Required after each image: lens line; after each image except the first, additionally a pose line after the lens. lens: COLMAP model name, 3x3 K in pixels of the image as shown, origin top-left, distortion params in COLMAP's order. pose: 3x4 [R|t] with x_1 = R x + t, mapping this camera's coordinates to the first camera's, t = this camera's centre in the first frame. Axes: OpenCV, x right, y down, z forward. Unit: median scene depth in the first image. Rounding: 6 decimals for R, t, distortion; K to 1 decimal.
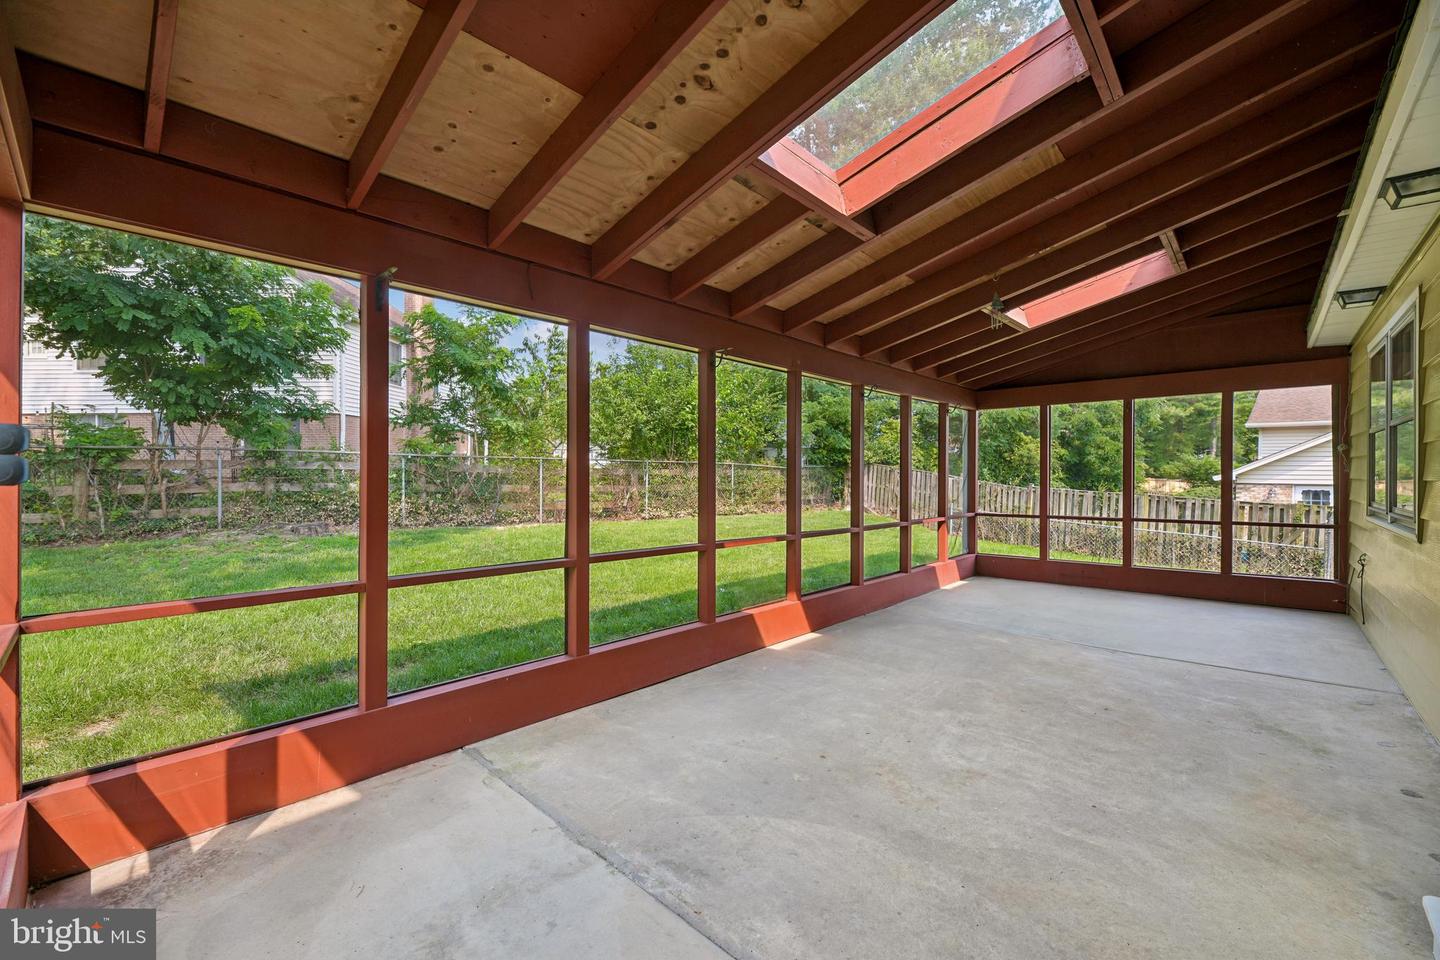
lens RADIAL K [[580.5, 0, 721.5], [0, 580.5, 473.8], [0, 0, 1]] dist [-0.010438, -0.001017]
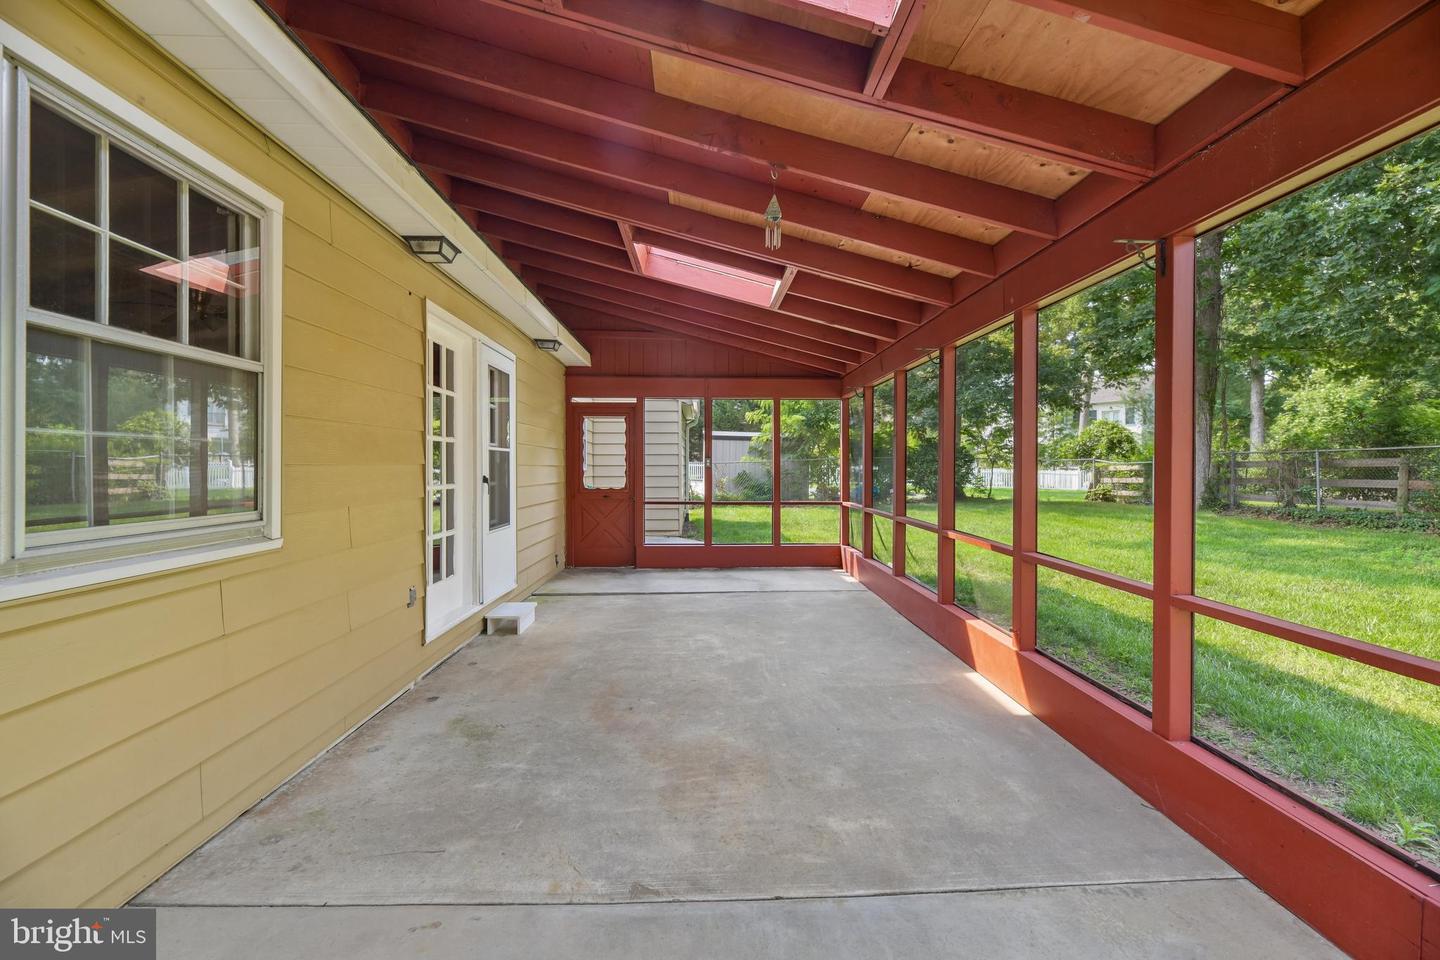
lens RADIAL K [[580.5, 0, 728.1], [0, 580.5, 472.8], [0, 0, 1]] dist [-0.010438, -0.001017]
pose [[-0.697620, 0.004442, -0.716454, 1.270934], [-0.003626, 0.999946, 0.009731, 0.010276], [0.716459, 0.009386, -0.697566, 1.825061]]
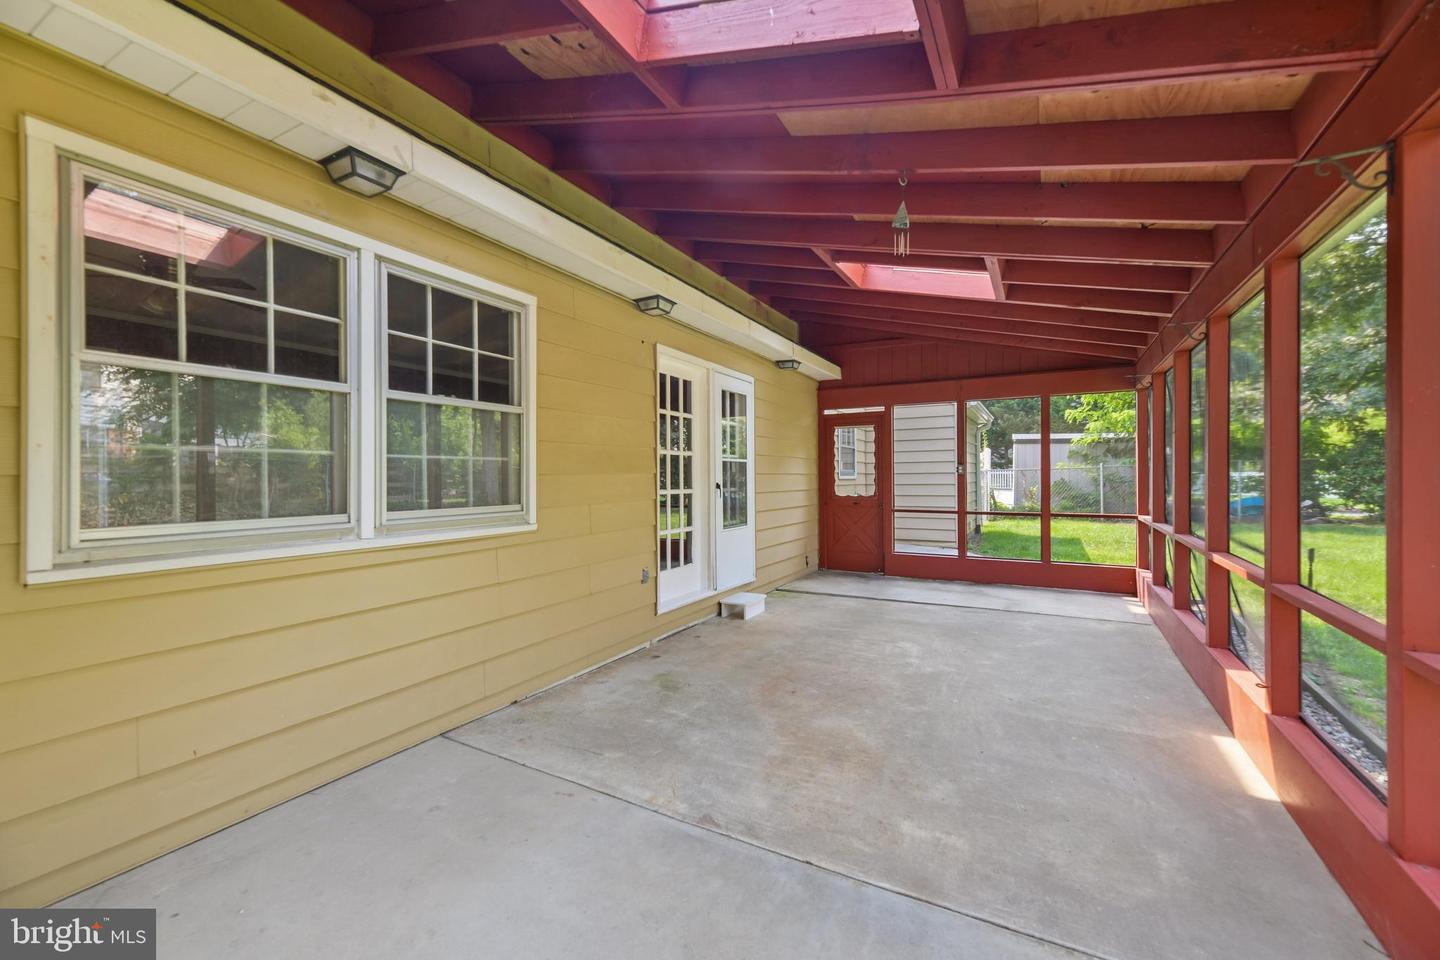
lens RADIAL K [[580.5, 0, 720.5], [0, 580.5, 479.5], [0, 0, 1]] dist [-0.010438, -0.001017]
pose [[-0.970399, 0.004908, -0.241456, 1.077811], [0.003722, 0.999979, 0.005368, 0.014724], [0.241478, 0.004310, -0.970397, 2.045077]]
